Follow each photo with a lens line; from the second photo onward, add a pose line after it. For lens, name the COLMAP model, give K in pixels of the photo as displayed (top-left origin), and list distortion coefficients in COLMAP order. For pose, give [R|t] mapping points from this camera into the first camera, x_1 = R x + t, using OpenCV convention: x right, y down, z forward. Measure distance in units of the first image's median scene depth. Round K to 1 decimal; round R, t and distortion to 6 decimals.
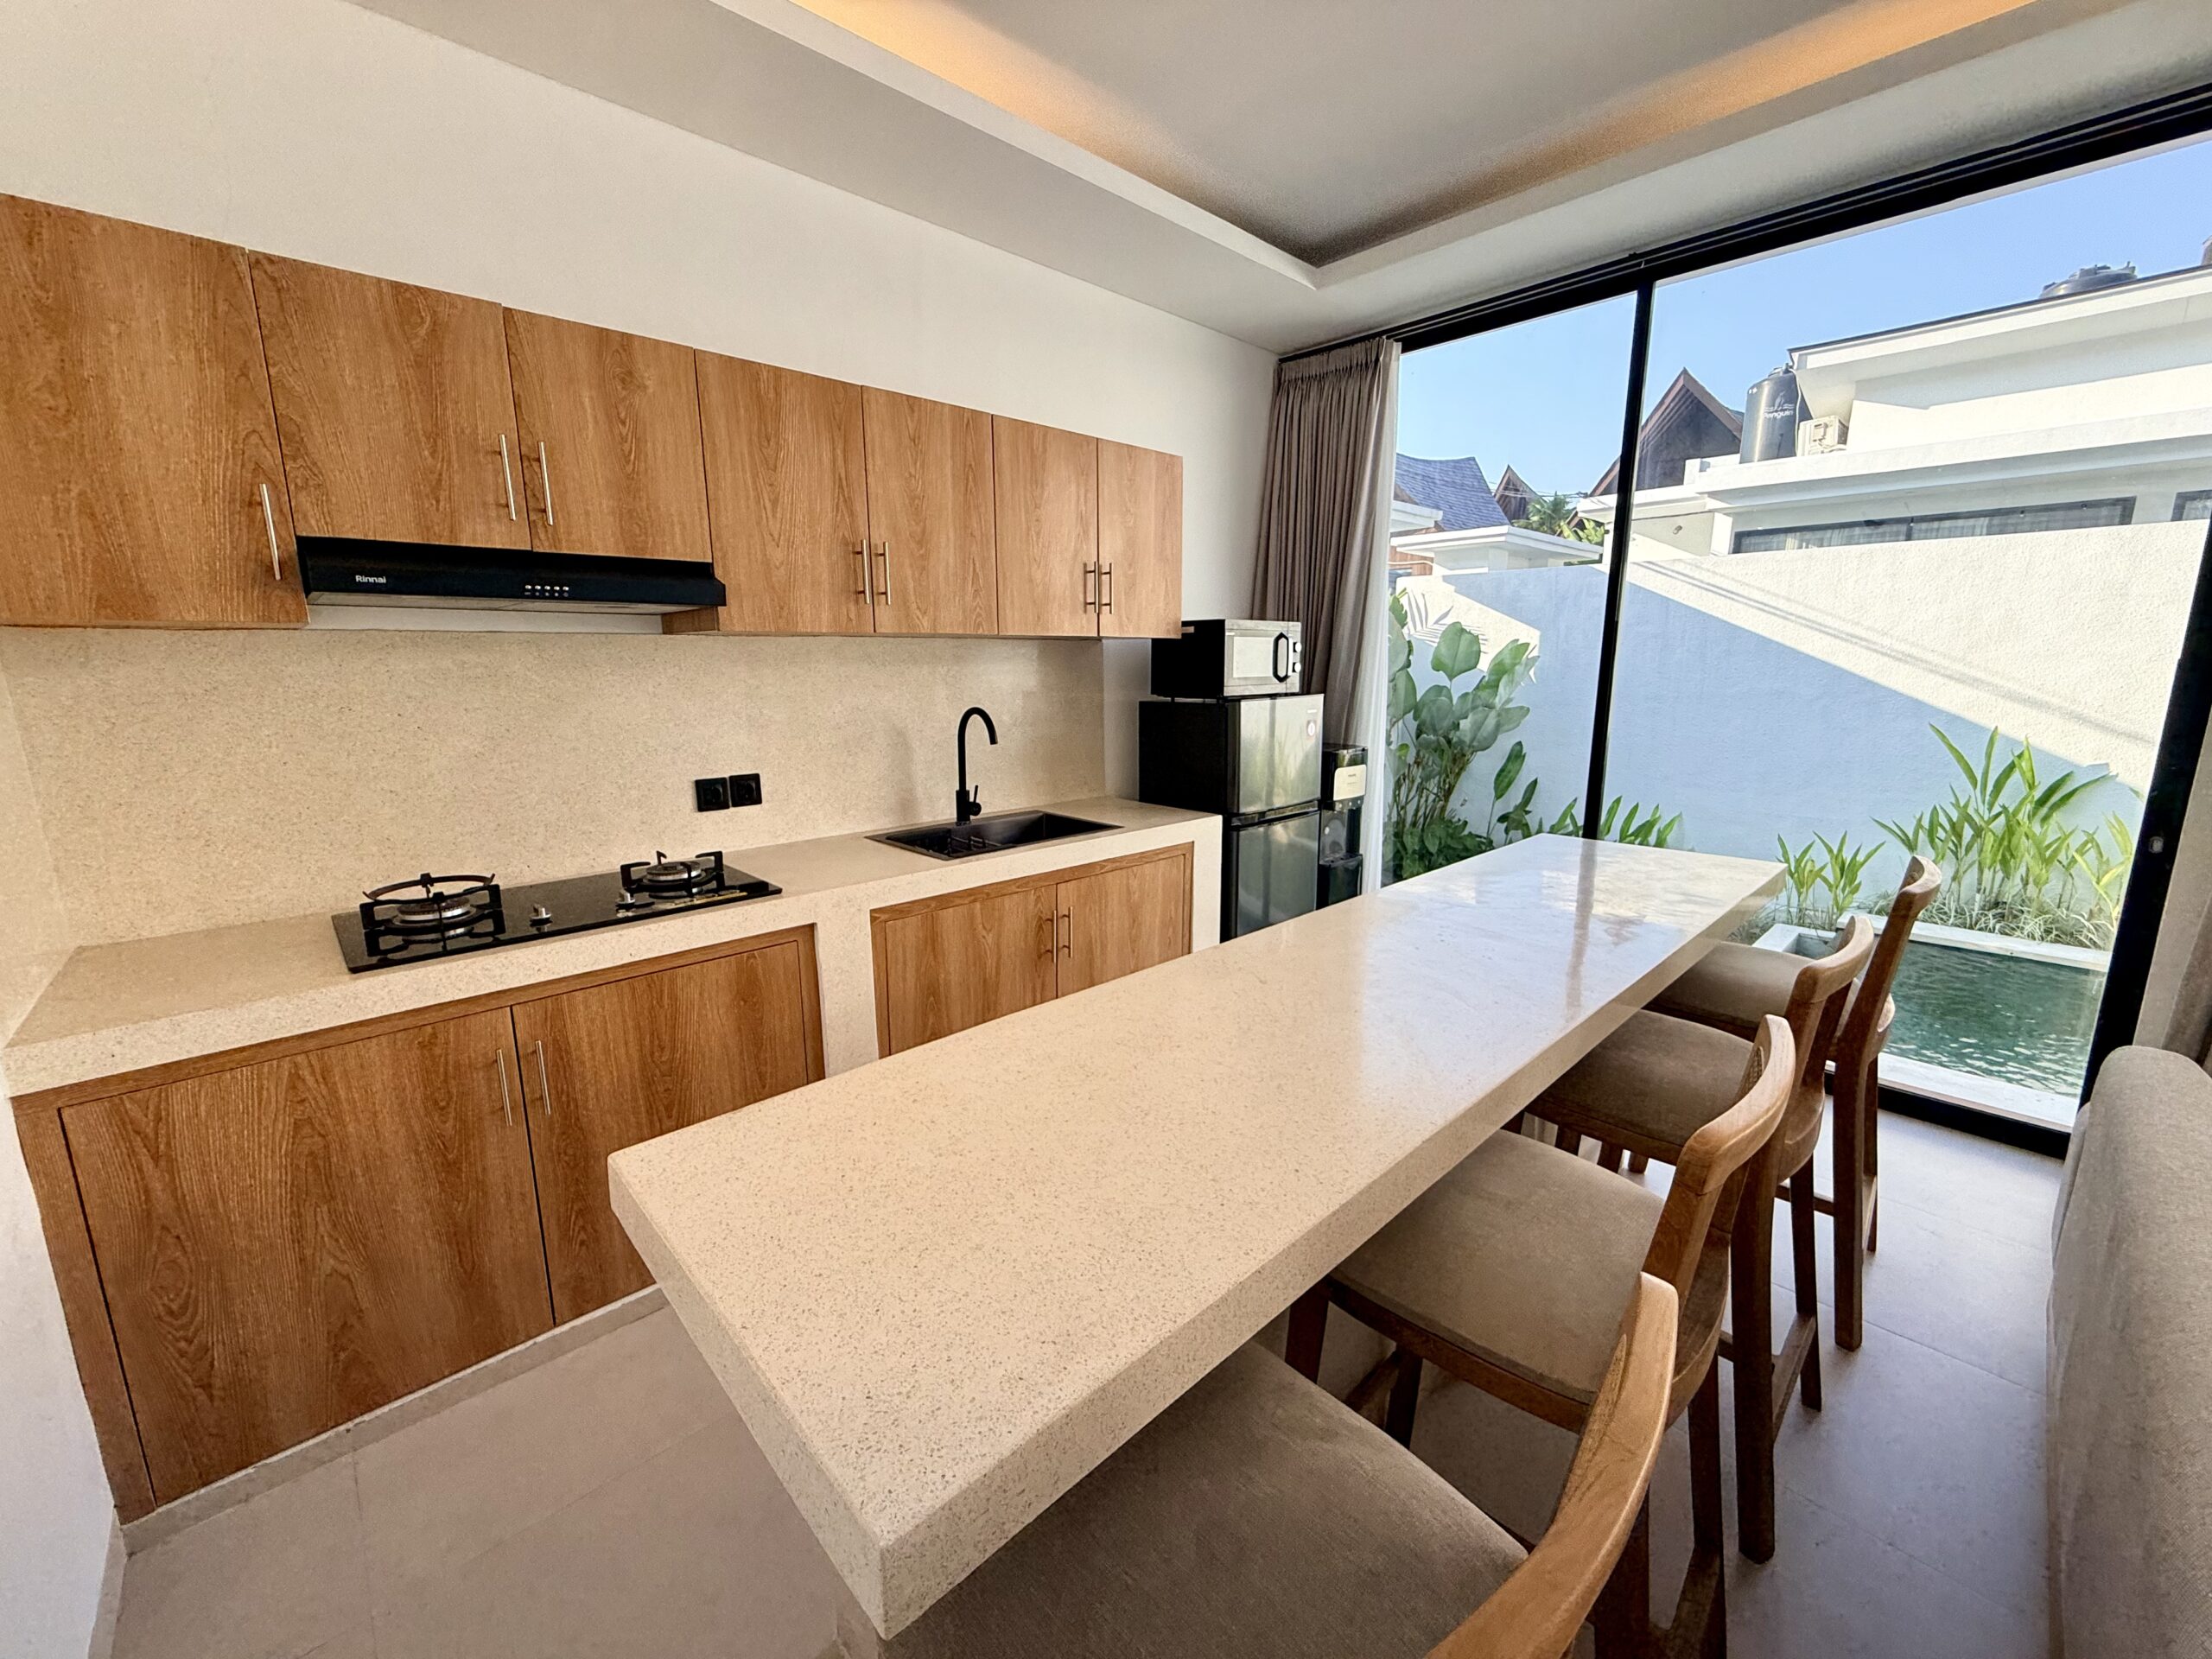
lens RADIAL K [[890.0, 0, 1114.9], [0, 890.0, 827.9], [0, 0, 1]] dist [-0.000391, 0.000281]
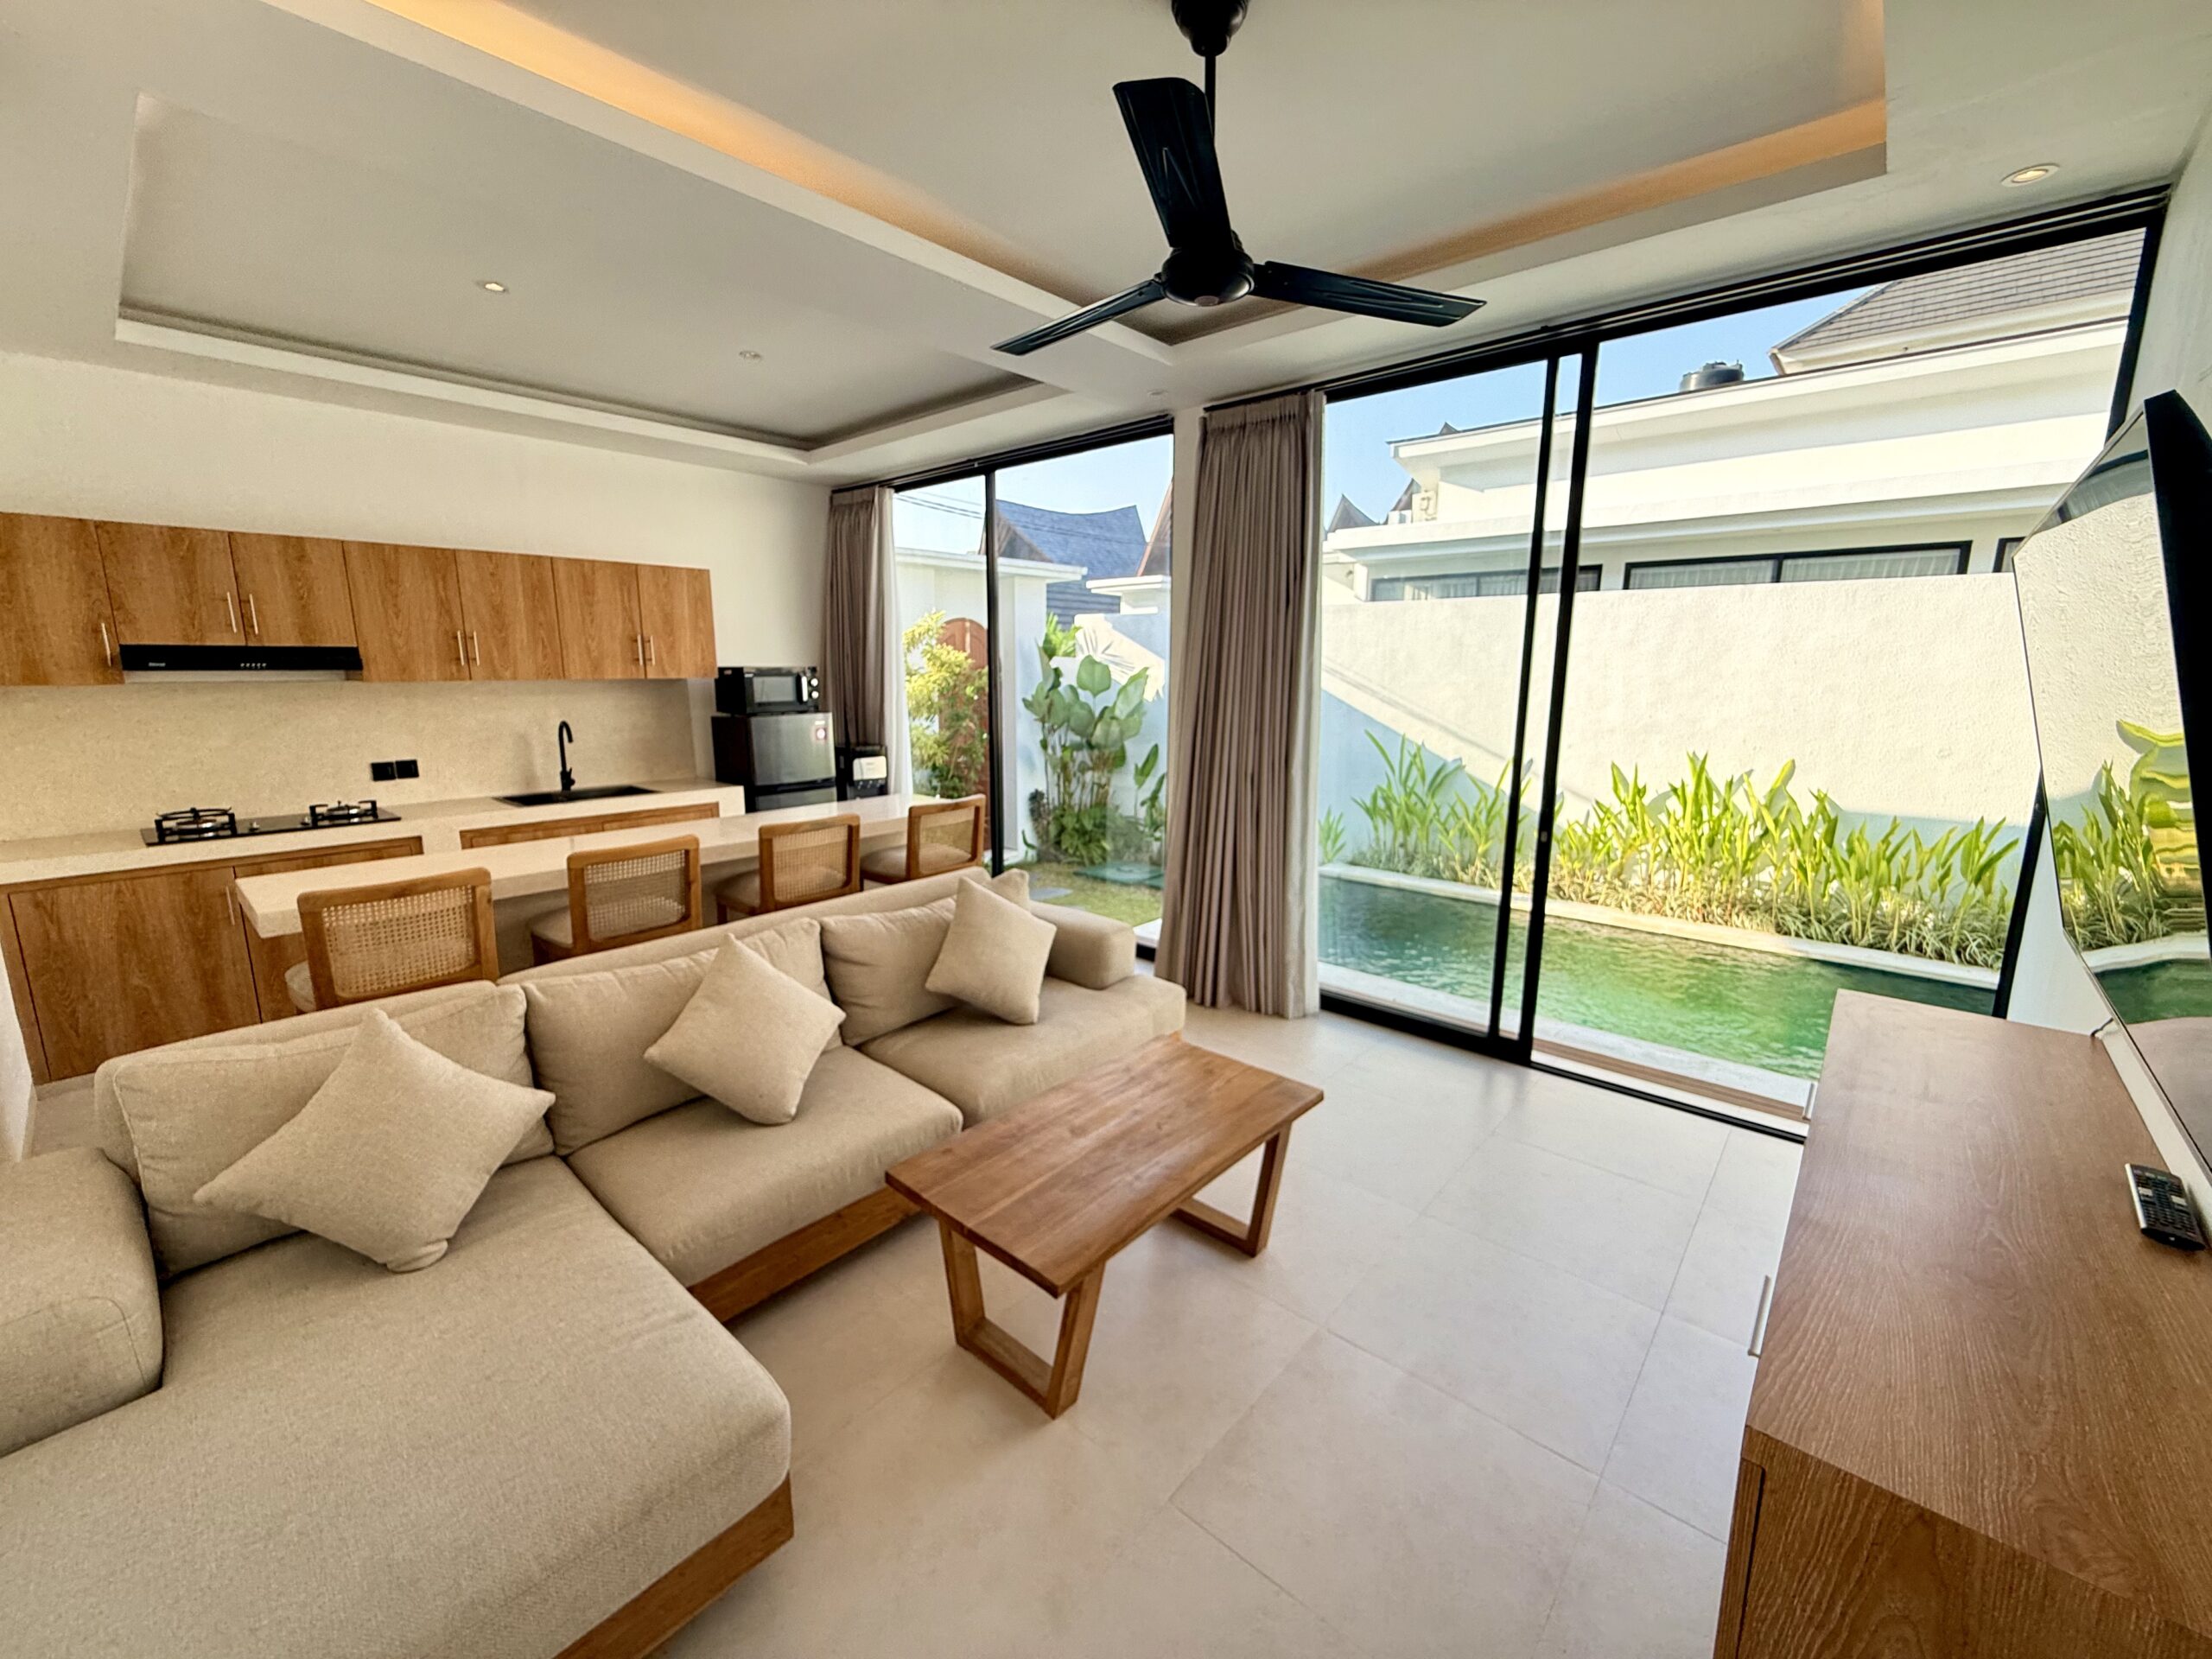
lens RADIAL K [[886.0, 0, 1106.0], [0, 886.0, 829.5], [0, 0, 1]] dist [-0.000807, 0.000365]
pose [[0.996629, -0.007006, 0.081743, 0.891052], [0.007297, 0.999968, -0.003272, 0.101081], [-0.081718, 0.003858, 0.996648, -0.924236]]
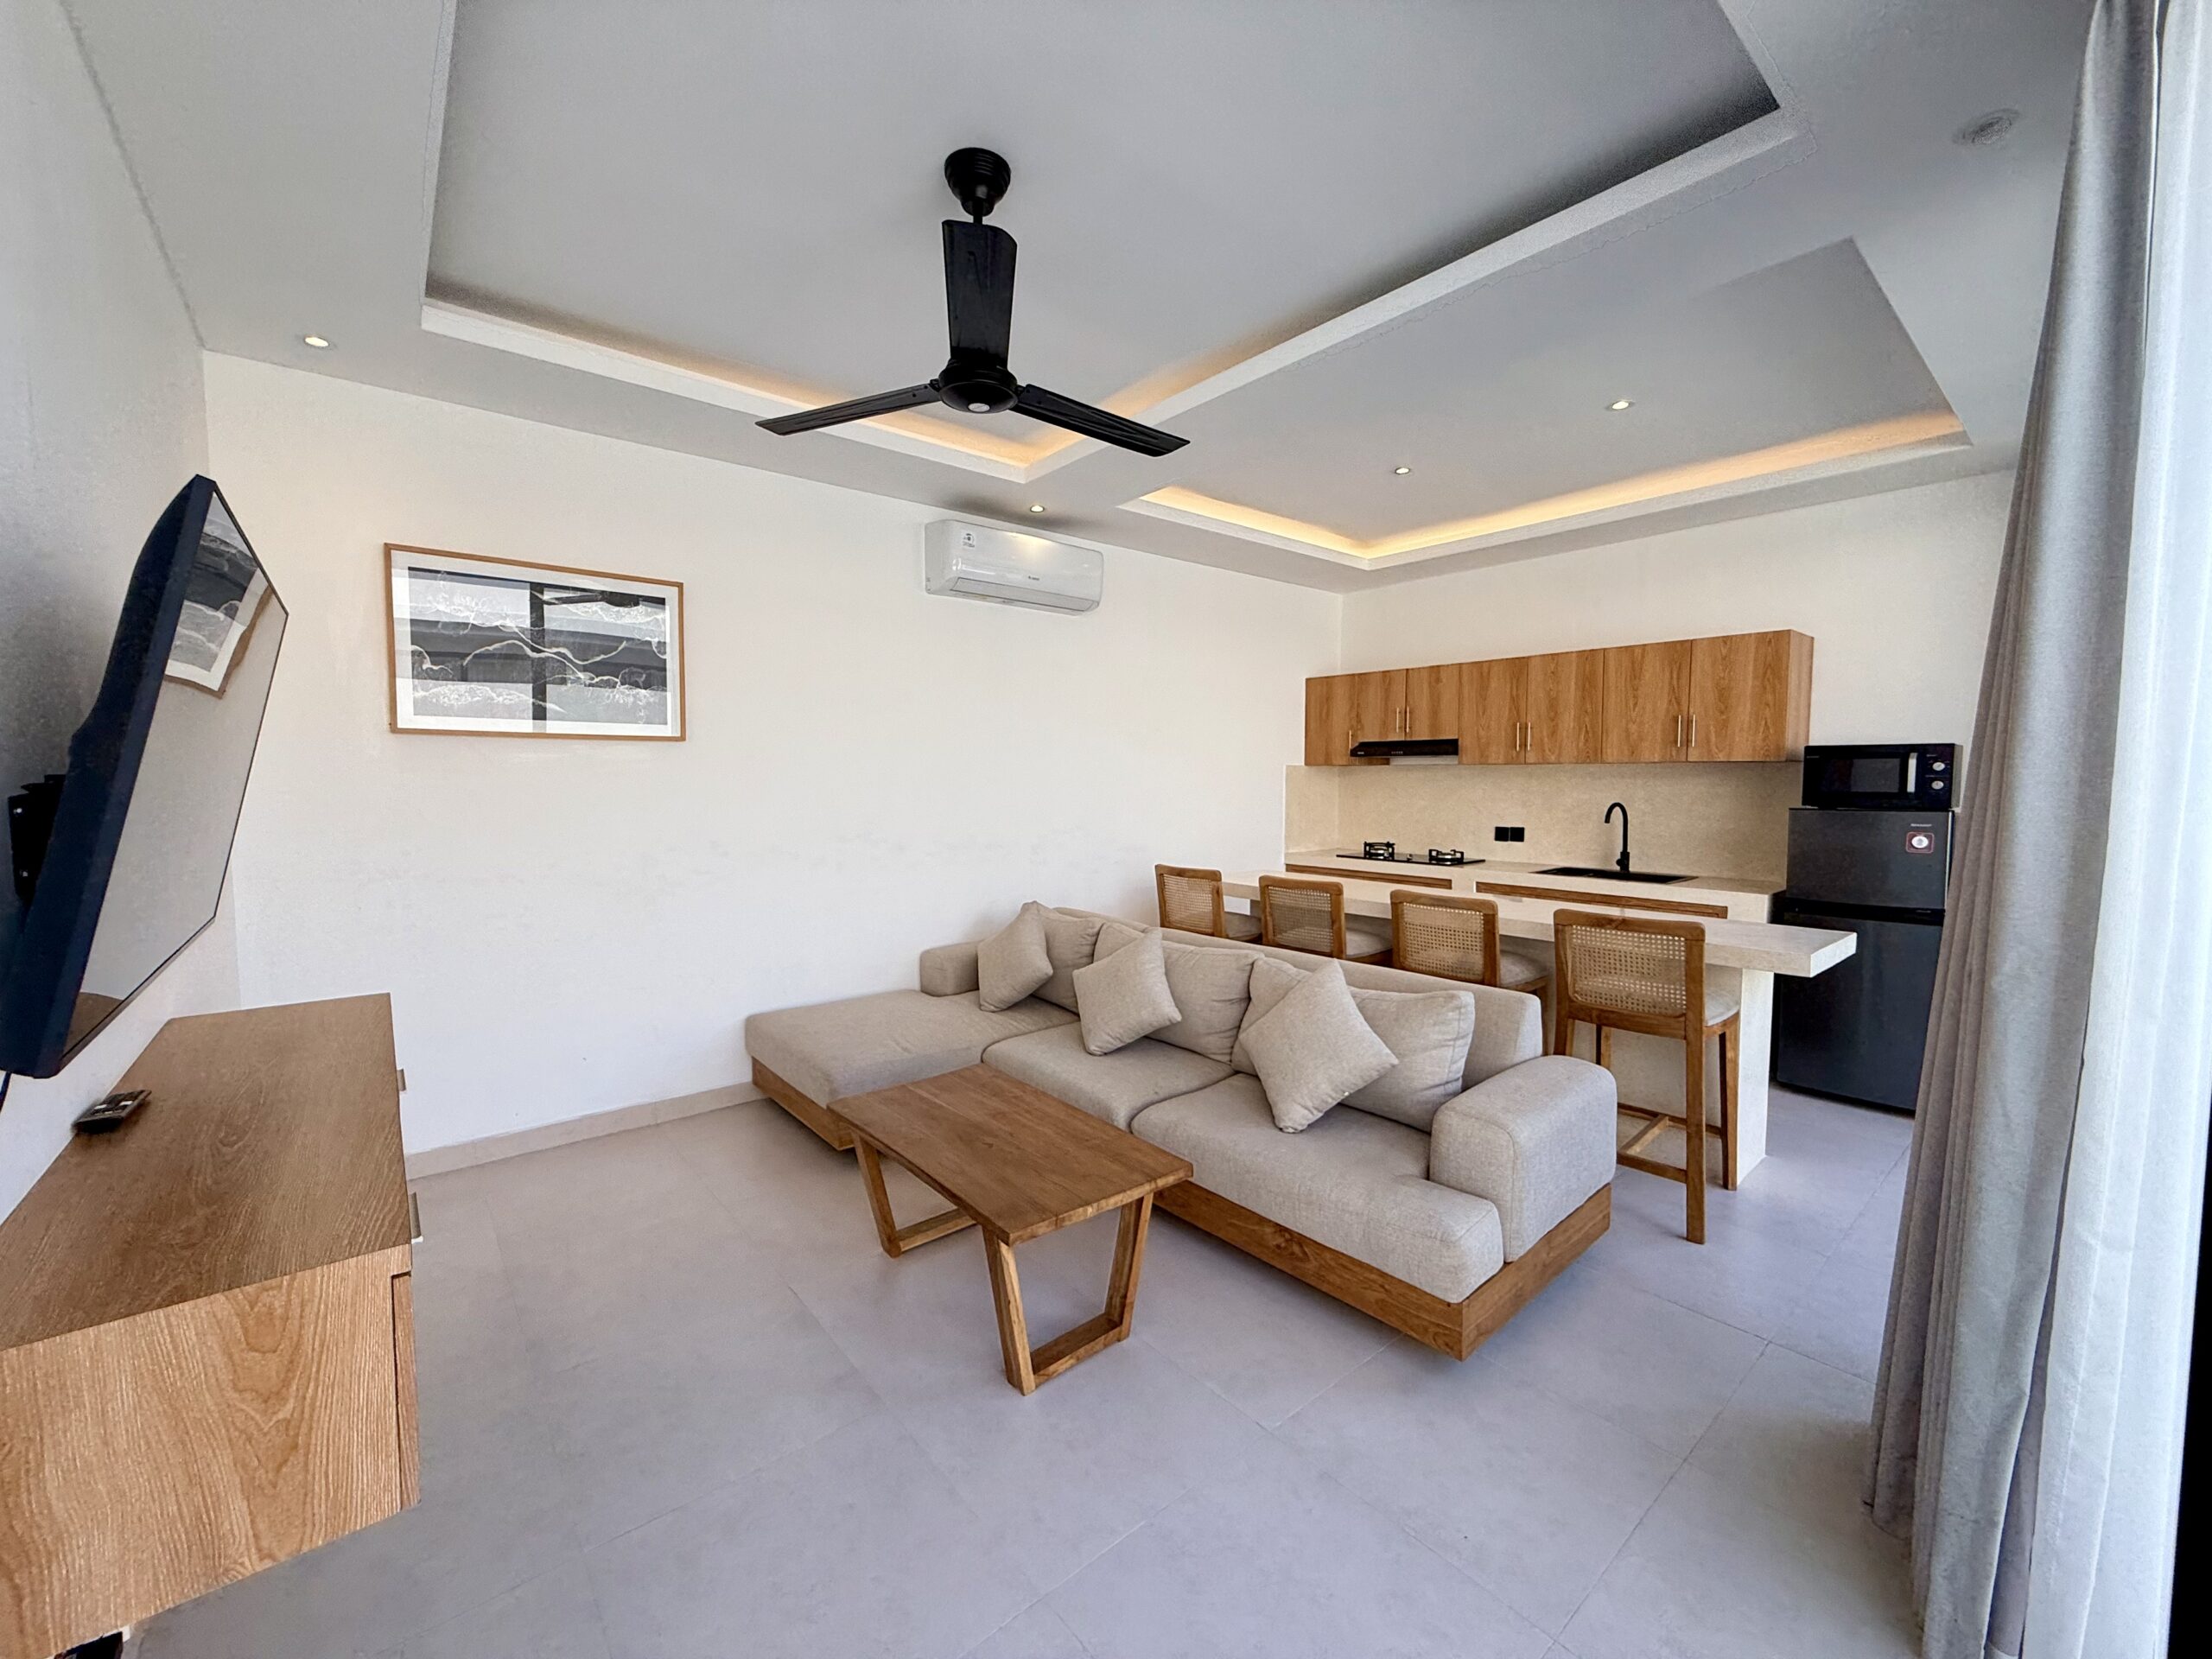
lens RADIAL K [[886.0, 0, 1106.0], [0, 886.0, 829.5], [0, 0, 1]] dist [-0.000807, 0.000365]
pose [[-0.067186, 0.067810, -0.995433, 1.995494], [-0.187042, 0.979144, 0.079325, -0.043254], [0.980052, 0.191518, -0.053101, 0.152352]]
